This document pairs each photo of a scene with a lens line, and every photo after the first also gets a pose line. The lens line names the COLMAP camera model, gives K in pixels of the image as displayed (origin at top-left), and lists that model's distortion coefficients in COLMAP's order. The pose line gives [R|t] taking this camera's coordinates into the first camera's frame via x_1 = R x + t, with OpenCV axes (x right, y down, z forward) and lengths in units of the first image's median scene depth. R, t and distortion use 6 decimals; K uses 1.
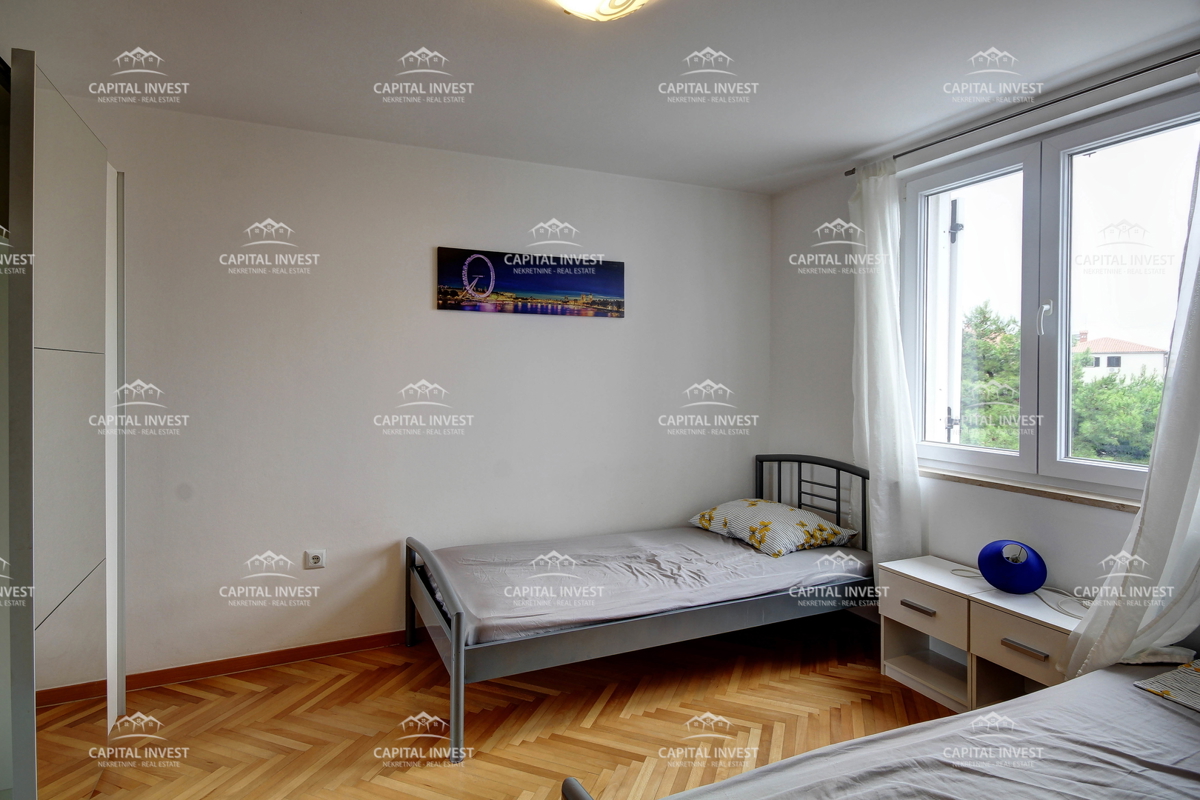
lens RADIAL K [[612.2, 0, 600.0], [0, 612.2, 400.0], [0, 0, 1]] dist [-0.000119, 0.000023]
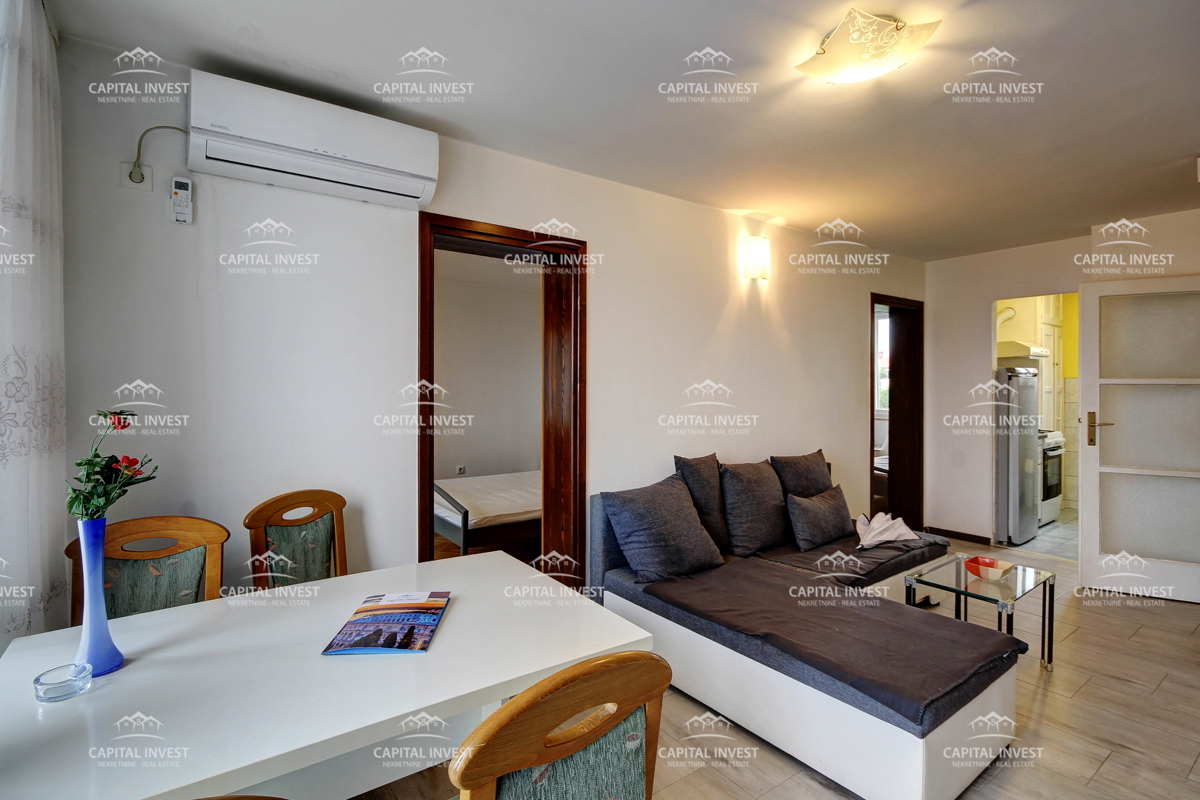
lens RADIAL K [[612.3, 0, 600.0], [0, 612.3, 400.0], [0, 0, 1]] dist [0.000271, -0.000185]
pose [[1.000000, 0.000024, -0.000500, -0.464407], [-0.000024, 1.000000, -0.000107, 0.000096], [0.000500, 0.000107, 1.000000, -0.000231]]
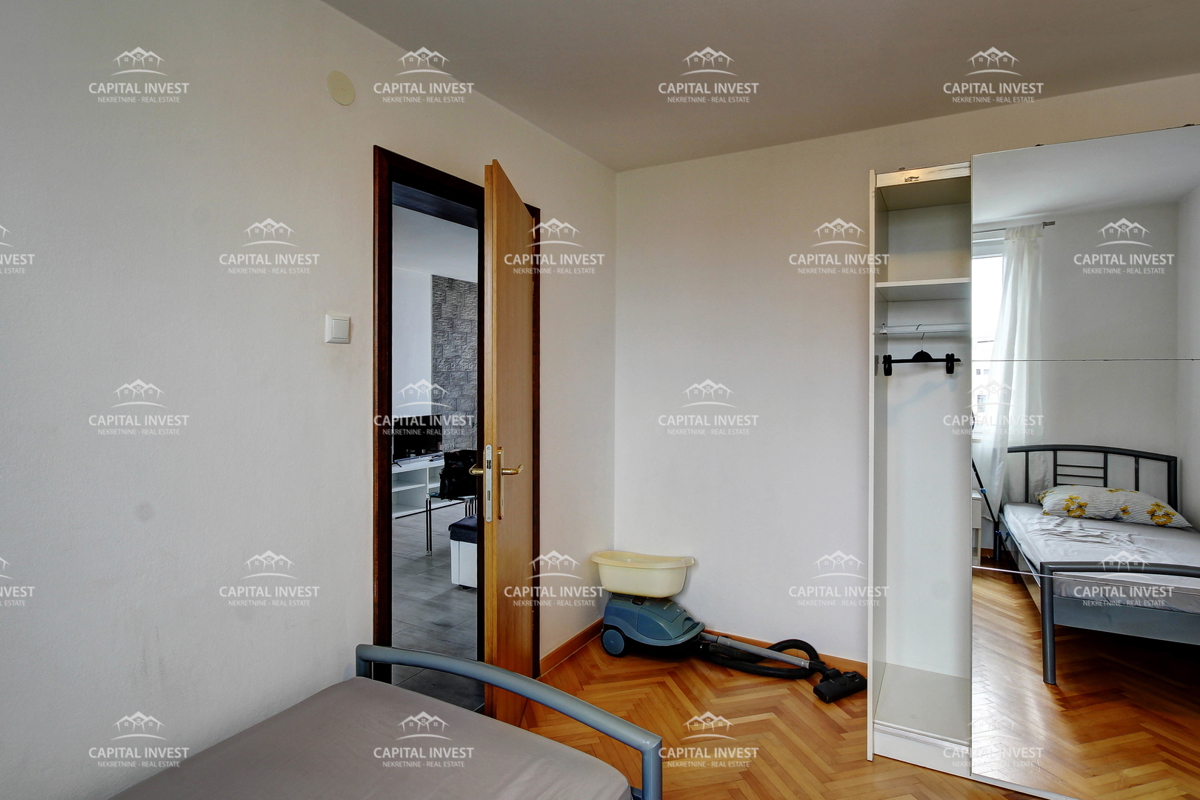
lens RADIAL K [[612.3, 0, 600.0], [0, 612.3, 400.0], [0, 0, 1]] dist [0.000271, -0.000185]
pose [[1.000000, -0.000119, 0.000057, -0.930516], [0.000119, 1.000000, -0.000089, 0.000172], [-0.000057, 0.000089, 1.000000, -0.000537]]
